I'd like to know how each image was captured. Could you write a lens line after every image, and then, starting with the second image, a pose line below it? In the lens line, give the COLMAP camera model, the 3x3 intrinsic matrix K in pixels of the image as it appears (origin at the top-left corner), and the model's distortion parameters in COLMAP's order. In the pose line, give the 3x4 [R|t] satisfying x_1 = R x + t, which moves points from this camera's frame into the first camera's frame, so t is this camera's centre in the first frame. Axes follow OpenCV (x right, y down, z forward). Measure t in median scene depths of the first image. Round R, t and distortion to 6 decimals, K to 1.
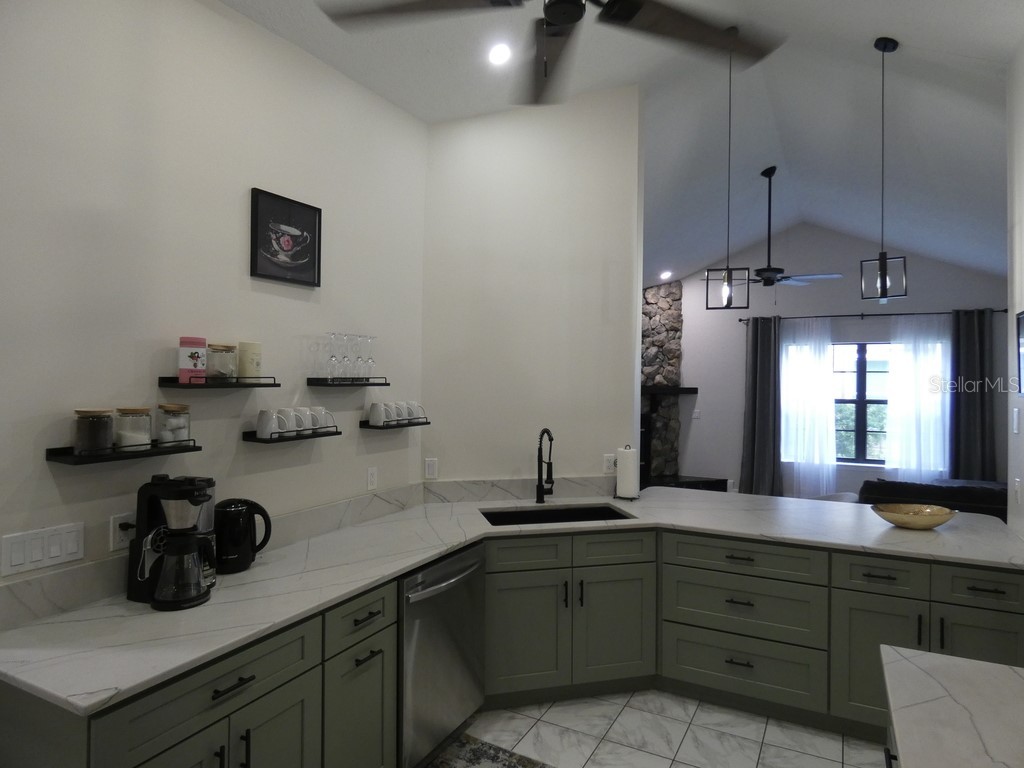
lens RADIAL K [[610.2, 0, 521.2], [0, 610.2, 383.6], [0, 0, 1]] dist [-0.003184, -0.006857]
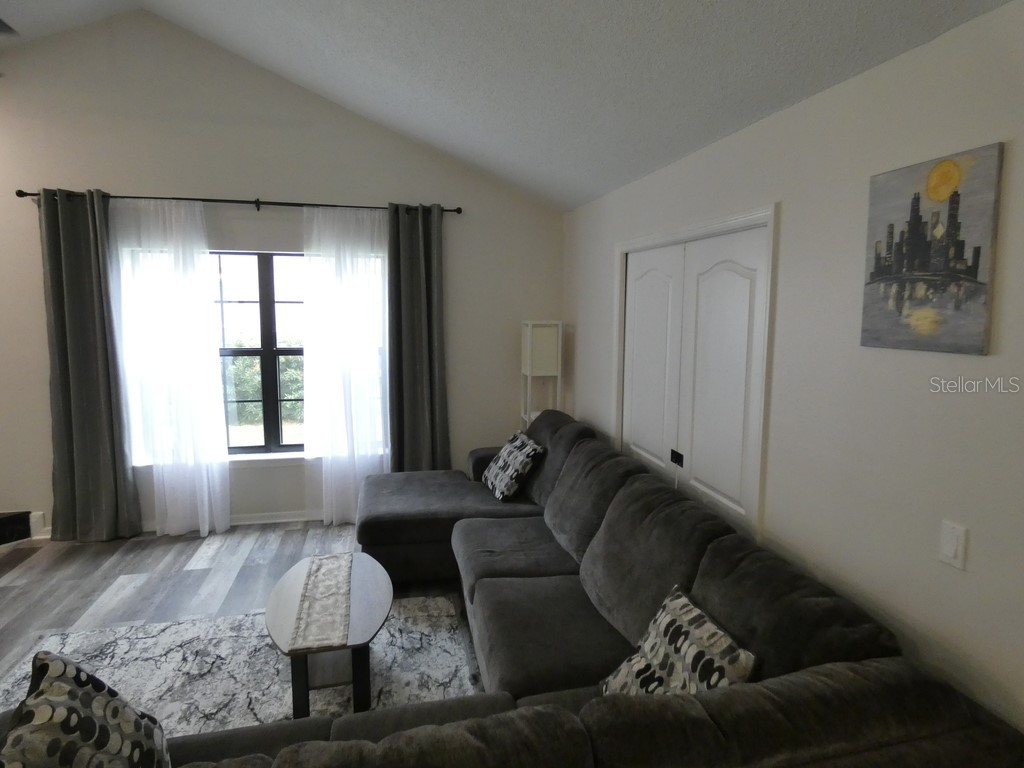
lens RADIAL K [[610.2, 0, 528.7], [0, 610.2, 382.1], [0, 0, 1]] dist [-0.003184, -0.006857]
pose [[0.760398, -0.081926, 0.644269, 0.786659], [0.002237, 0.992336, 0.123546, -0.030954], [-0.649453, -0.092503, 0.754754, 0.813343]]
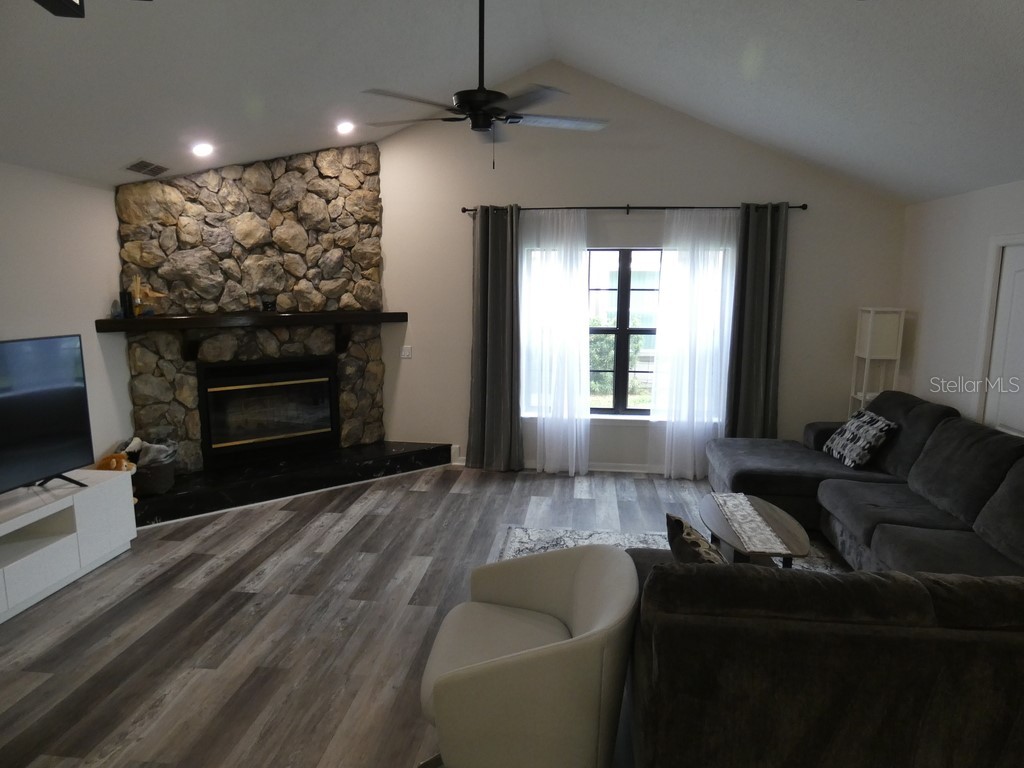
lens RADIAL K [[610.2, 0, 510.9], [0, 610.2, 385.4], [0, 0, 1]] dist [-0.003184, -0.006857]
pose [[0.936884, -0.054845, 0.345311, 0.382675], [0.002597, 0.988685, 0.149985, -0.034295], [-0.349629, -0.139622, 0.926426, 0.782880]]
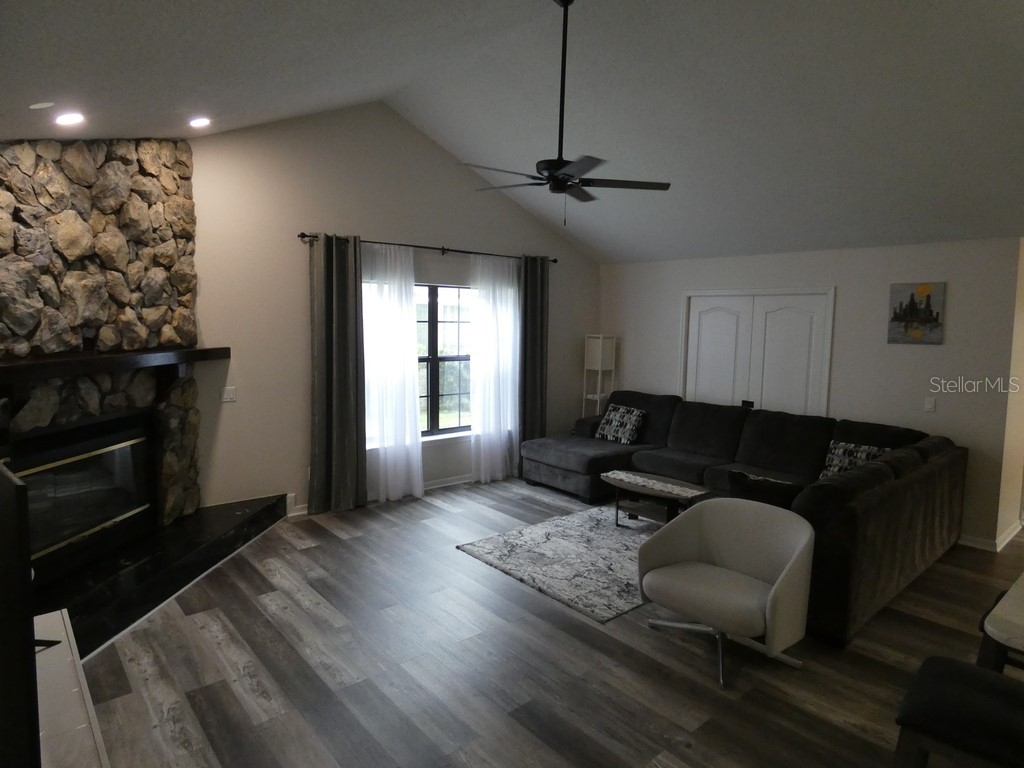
lens RADIAL K [[610.2, 0, 519.9], [0, 610.2, 387.8], [0, 0, 1]] dist [-0.003184, -0.006857]
pose [[0.366334, -0.101312, 0.924951, -0.325116], [-0.005650, 0.993794, 0.111091, -0.048459], [-0.930466, -0.045922, 0.363488, 1.302879]]
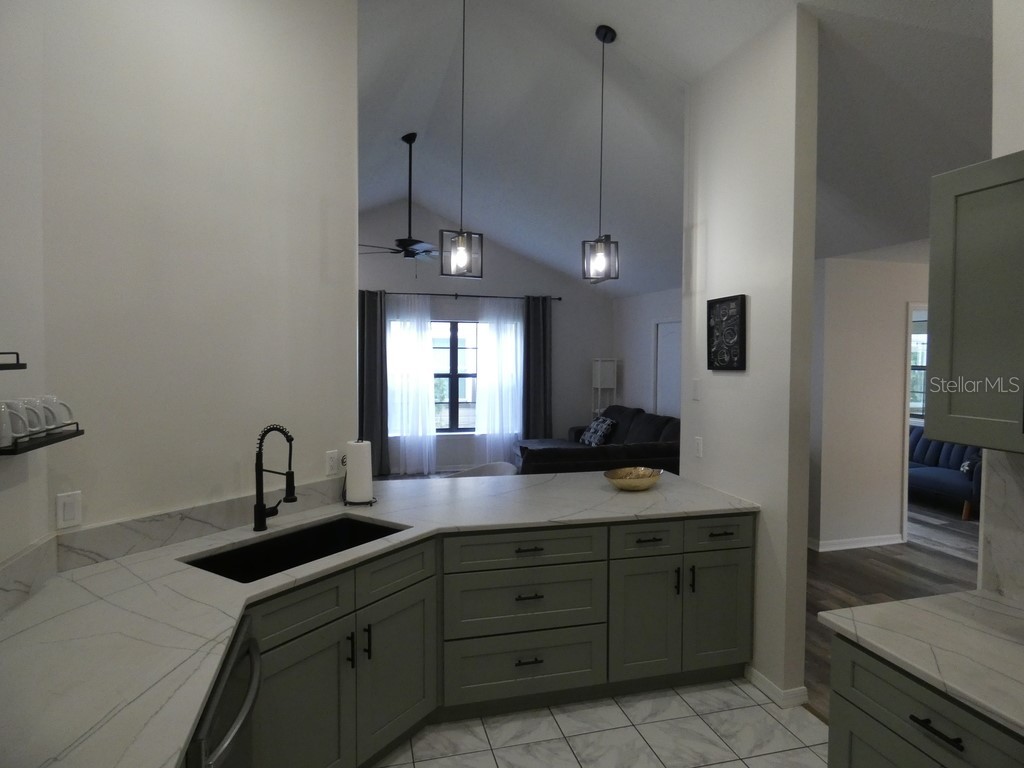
lens RADIAL K [[610.2, 0, 517.9], [0, 610.2, 383.4], [0, 0, 1]] dist [-0.003184, -0.006857]
pose [[0.732908, -0.031824, 0.679583, -0.213733], [0.004474, 0.999109, 0.041963, -0.002574], [-0.680313, -0.027714, 0.732398, 0.273572]]
